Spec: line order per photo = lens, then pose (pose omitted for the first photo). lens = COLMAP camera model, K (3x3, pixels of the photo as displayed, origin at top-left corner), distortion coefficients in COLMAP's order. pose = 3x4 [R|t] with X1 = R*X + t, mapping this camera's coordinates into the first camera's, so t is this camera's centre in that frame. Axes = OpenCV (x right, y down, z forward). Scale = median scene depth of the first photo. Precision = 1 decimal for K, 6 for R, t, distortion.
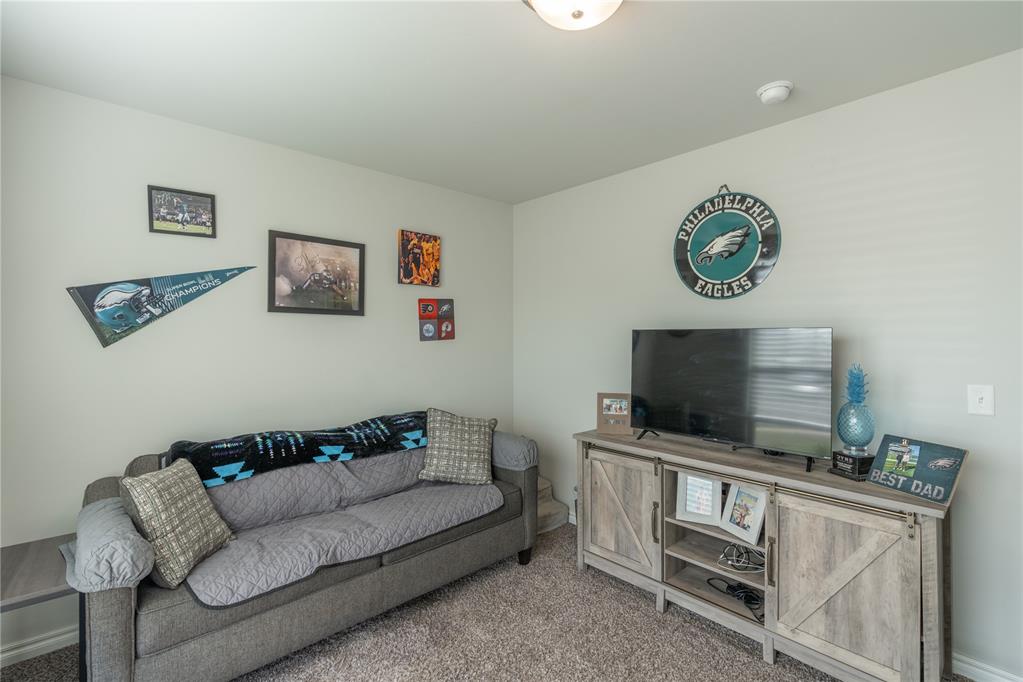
lens RADIAL K [[461.6, 0, 512.3], [0, 461.6, 339.0], [0, 0, 1]] dist [0.003270, 0.000242]
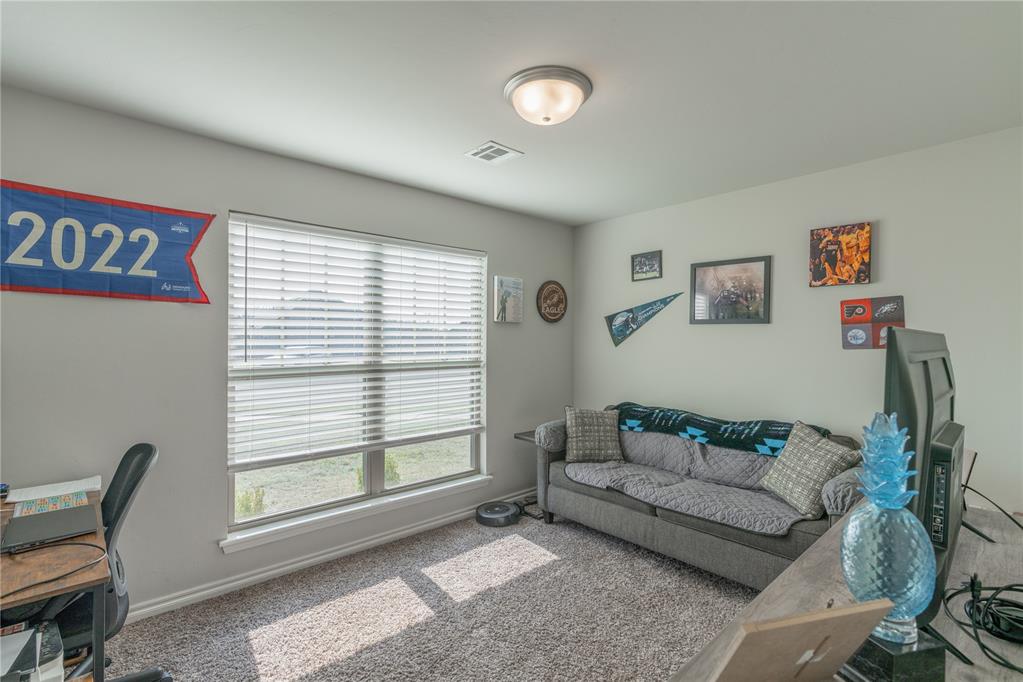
lens RADIAL K [[461.6, 0, 511.7], [0, 461.6, 342.0], [0, 0, 1]] dist [0.003270, 0.000242]
pose [[0.002186, 0.008337, -0.999963, 0.801273], [-0.014619, 0.999859, 0.008305, -0.008782], [0.999891, 0.014600, 0.002308, 0.447238]]
